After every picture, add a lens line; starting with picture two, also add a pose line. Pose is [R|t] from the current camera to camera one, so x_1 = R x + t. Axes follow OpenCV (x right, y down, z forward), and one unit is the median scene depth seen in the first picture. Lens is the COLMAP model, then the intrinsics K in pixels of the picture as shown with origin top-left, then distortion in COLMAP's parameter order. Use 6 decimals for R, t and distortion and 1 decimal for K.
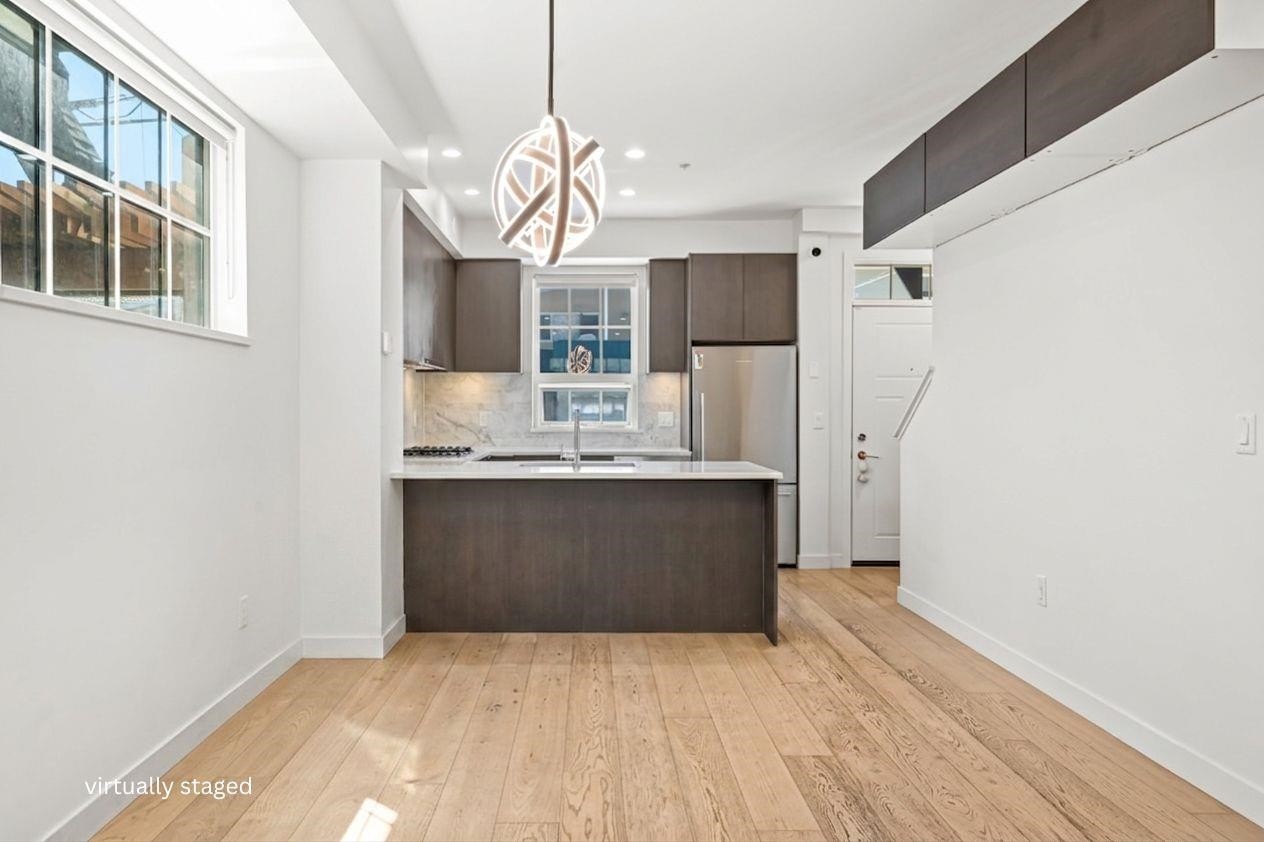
lens RADIAL K [[877.9, 0, 571.2], [0, 877.9, 420.3], [0, 0, 1]] dist [0.006880, 0.003759]
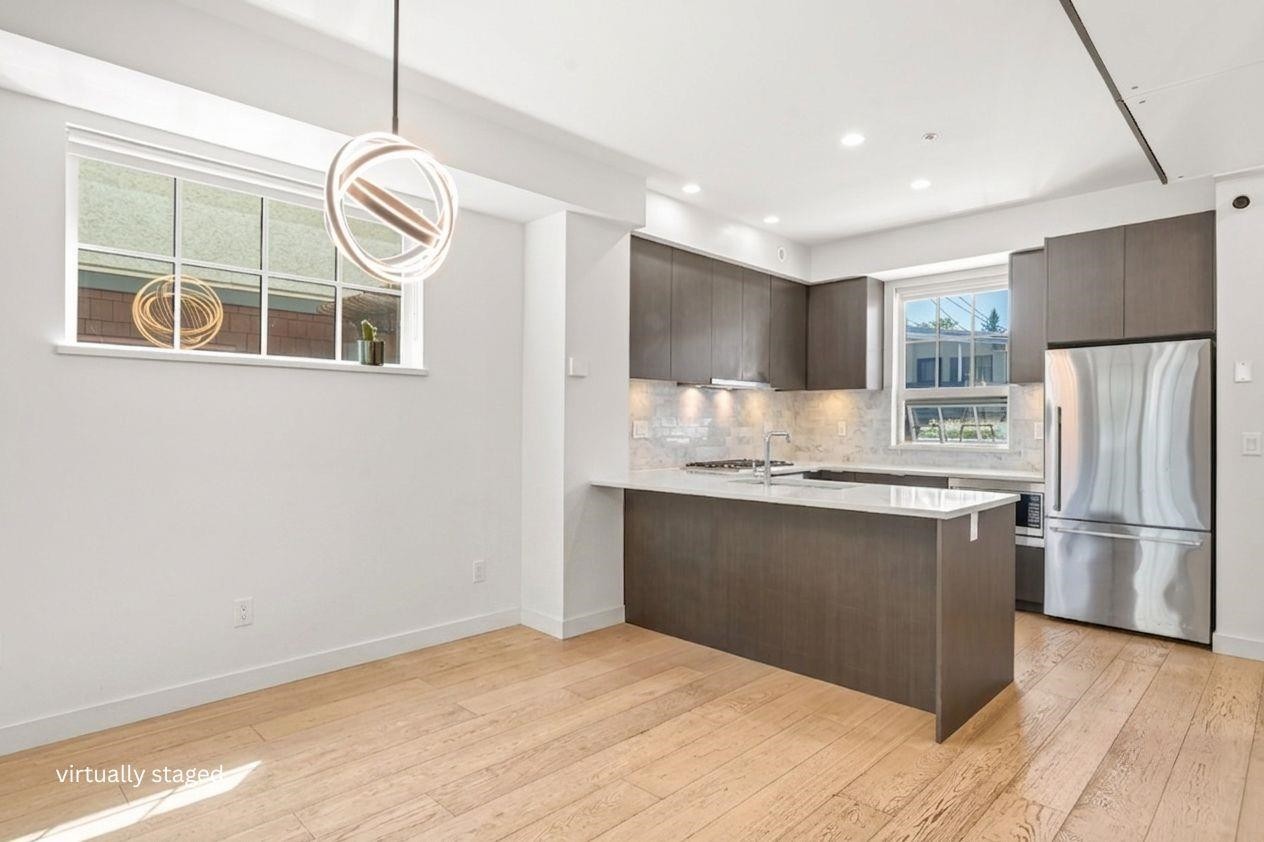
lens RADIAL K [[674.6, 0, 622.7], [0, 674.6, 427.4], [0, 0, 1]] dist [0.019798, -0.001852]
pose [[0.719112, 0.008575, -0.694841, 0.300499], [-0.013567, 0.999907, -0.001702, -0.005588], [0.694762, 0.010651, 0.719161, 0.266847]]
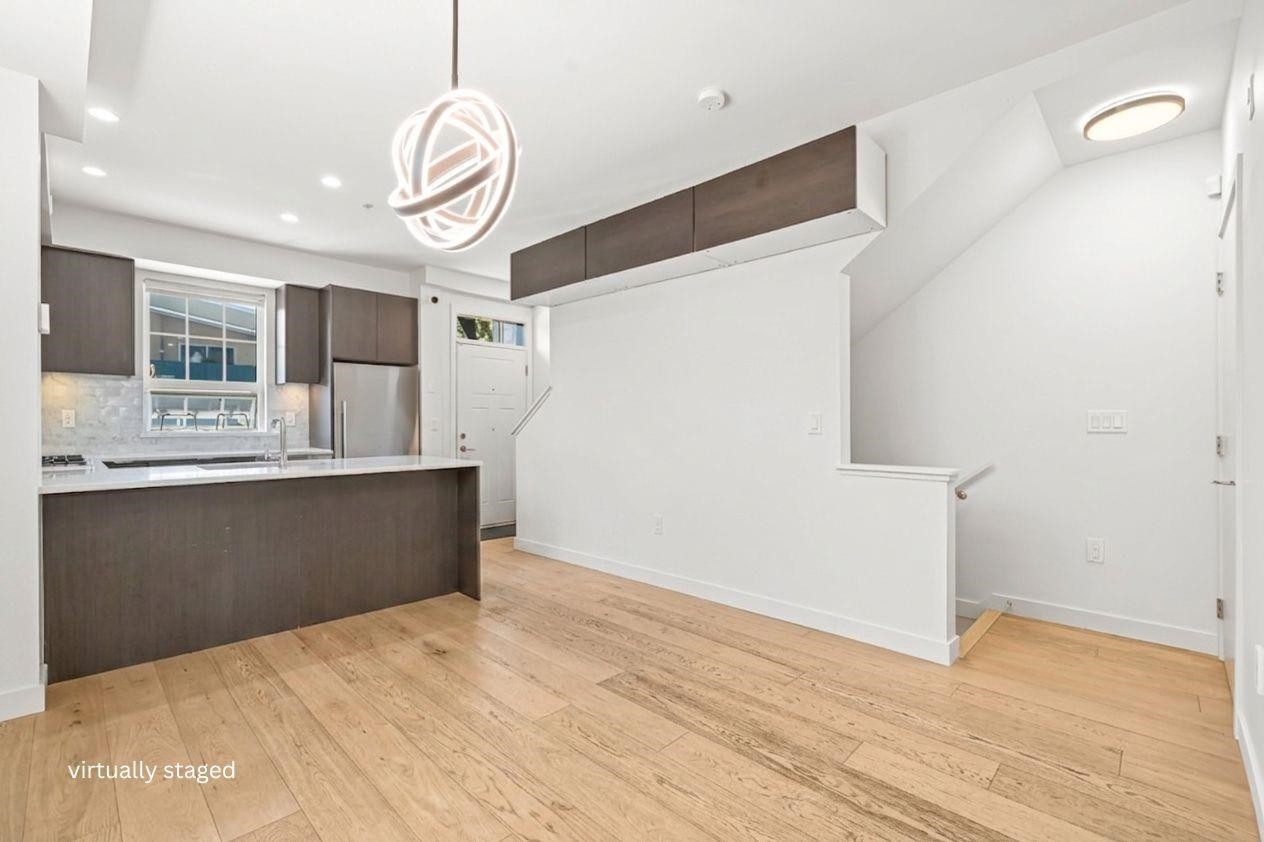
lens RADIAL K [[557.5, 0, 625.2], [0, 557.5, 424.7], [0, 0, 1]] dist [0.003980, 0.000325]
pose [[0.686922, -0.003039, 0.726725, -0.143885], [0.009311, 0.999946, -0.004619, 0.007898], [-0.726672, 0.009940, 0.686913, 0.192328]]
